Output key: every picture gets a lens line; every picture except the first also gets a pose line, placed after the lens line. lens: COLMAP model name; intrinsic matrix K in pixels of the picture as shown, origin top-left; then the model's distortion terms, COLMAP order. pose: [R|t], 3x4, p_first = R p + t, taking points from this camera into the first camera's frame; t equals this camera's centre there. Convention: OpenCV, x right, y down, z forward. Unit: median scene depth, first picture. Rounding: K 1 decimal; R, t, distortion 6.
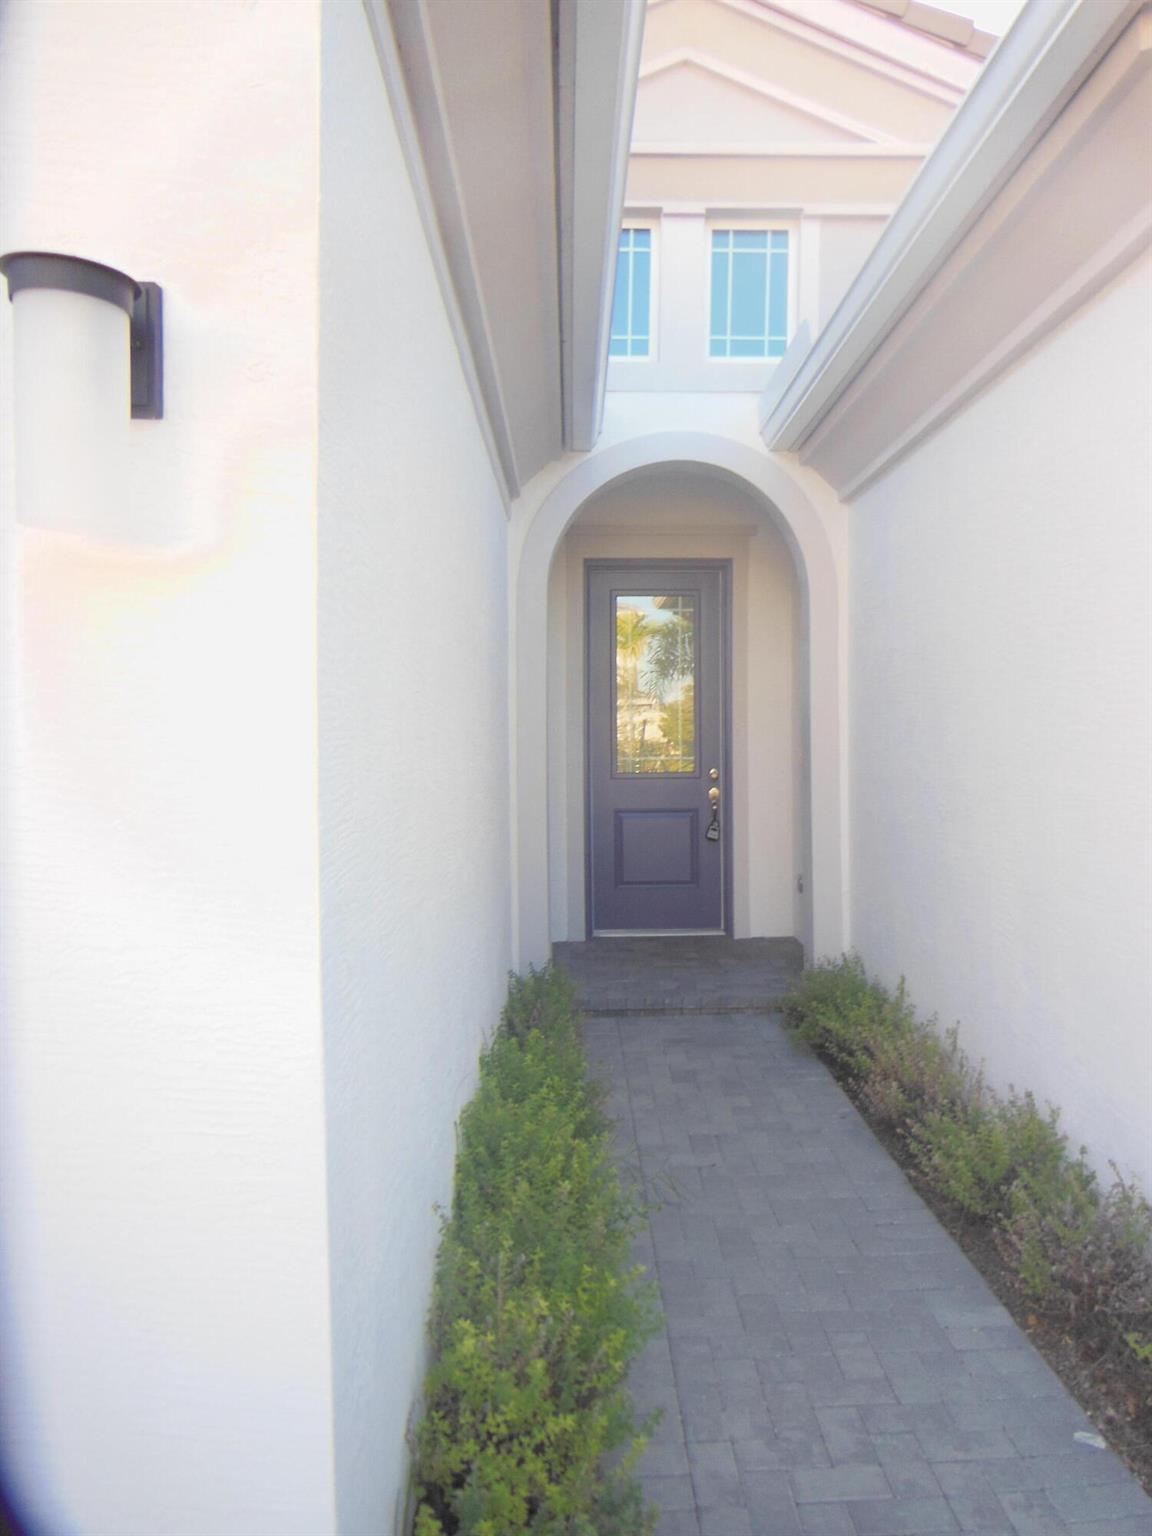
lens RADIAL K [[1125.0, 0, 576.0], [0, 1125.0, 768.0], [0, 0, 1]] dist [0.037314, 0.000611]
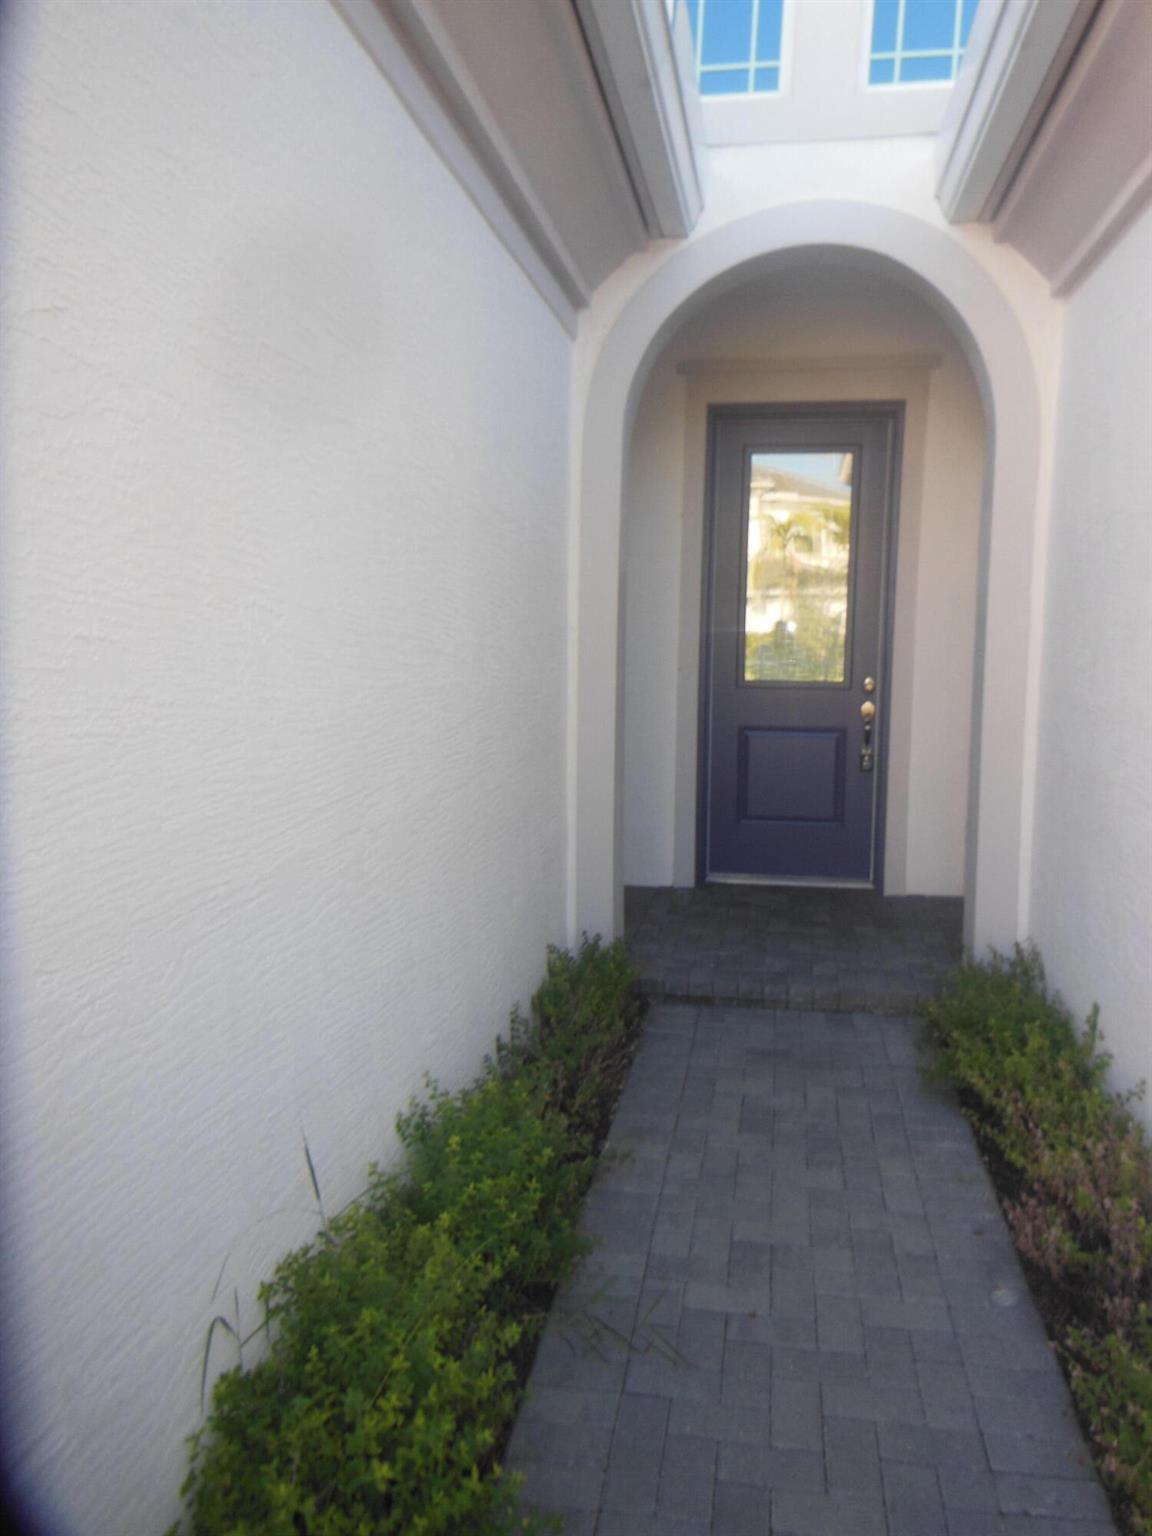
lens RADIAL K [[1117.1, 0, 576.0], [0, 1117.1, 768.0], [0, 0, 1]] dist [-0.008594, 0.057728]
pose [[0.982704, 0.039236, -0.180980, 0.083434], [-0.021197, 0.994706, 0.100551, -0.013961], [0.183967, -0.094976, 0.978333, 0.254396]]
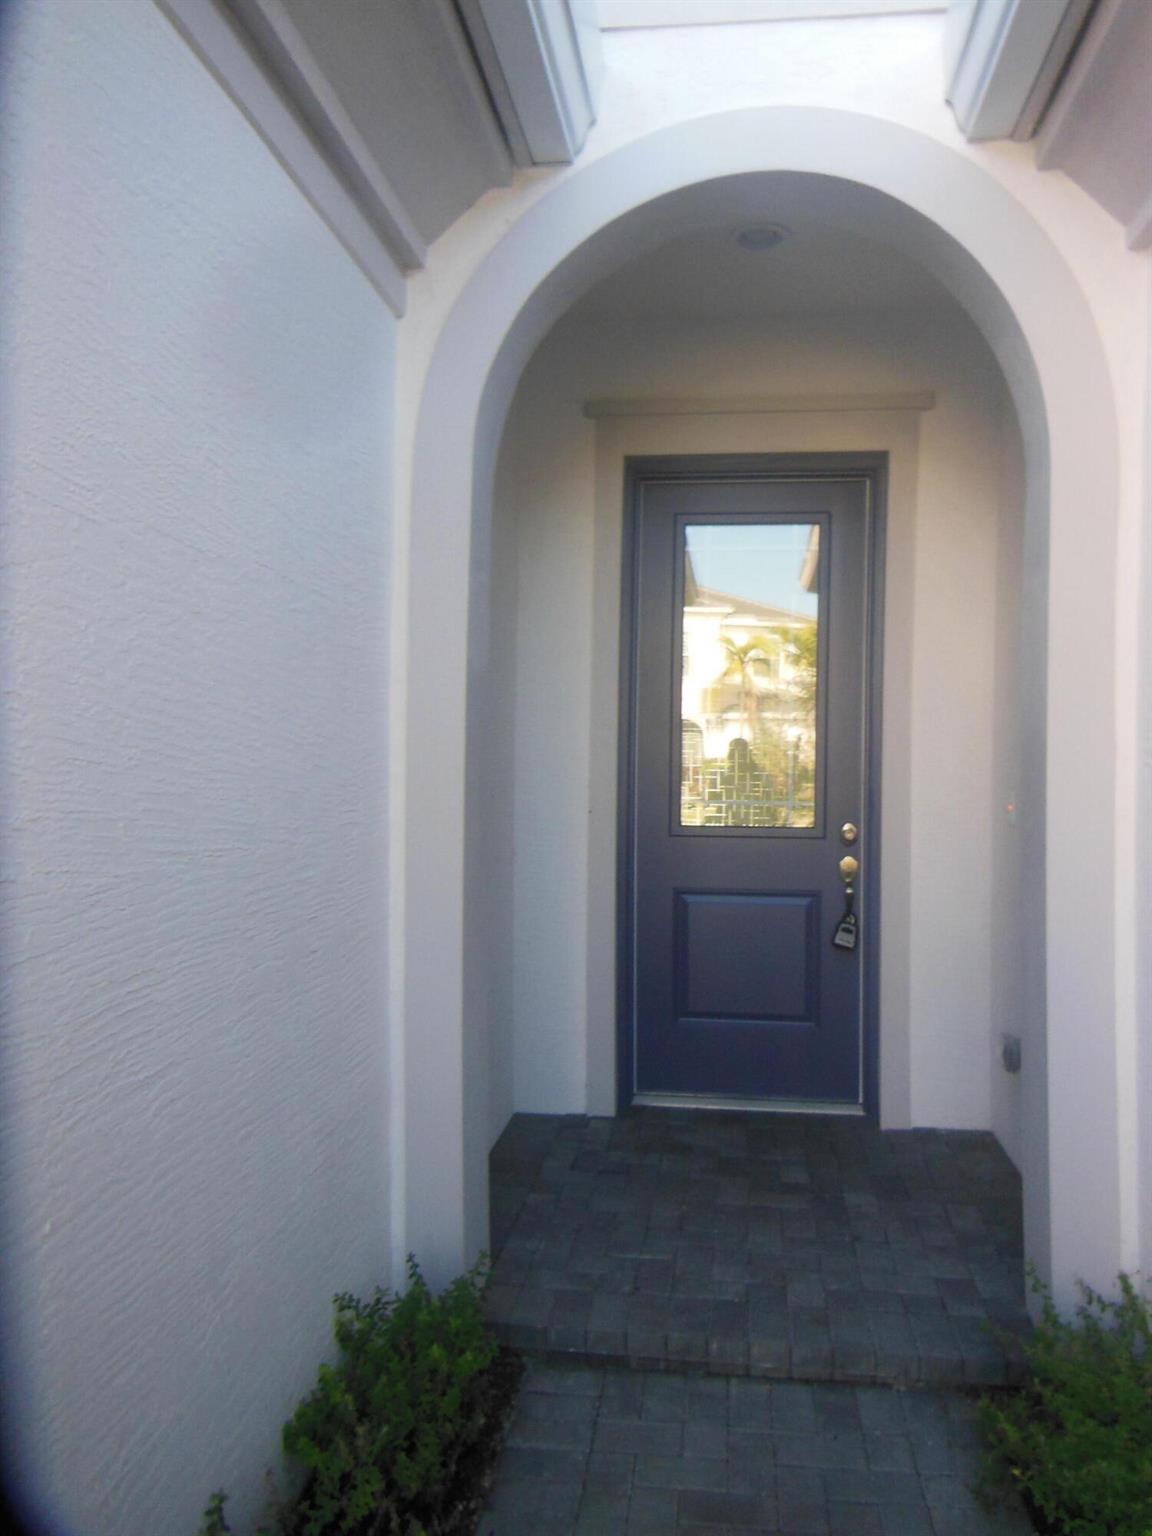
lens RADIAL K [[1125.0, 0, 576.0], [0, 1125.0, 768.0], [0, 0, 1]] dist [0.037314, 0.000611]
pose [[0.988955, 0.018816, -0.147018, 0.087679], [-0.020868, 0.999705, -0.012430, -0.022308], [0.146740, 0.015361, 0.989056, 0.522933]]
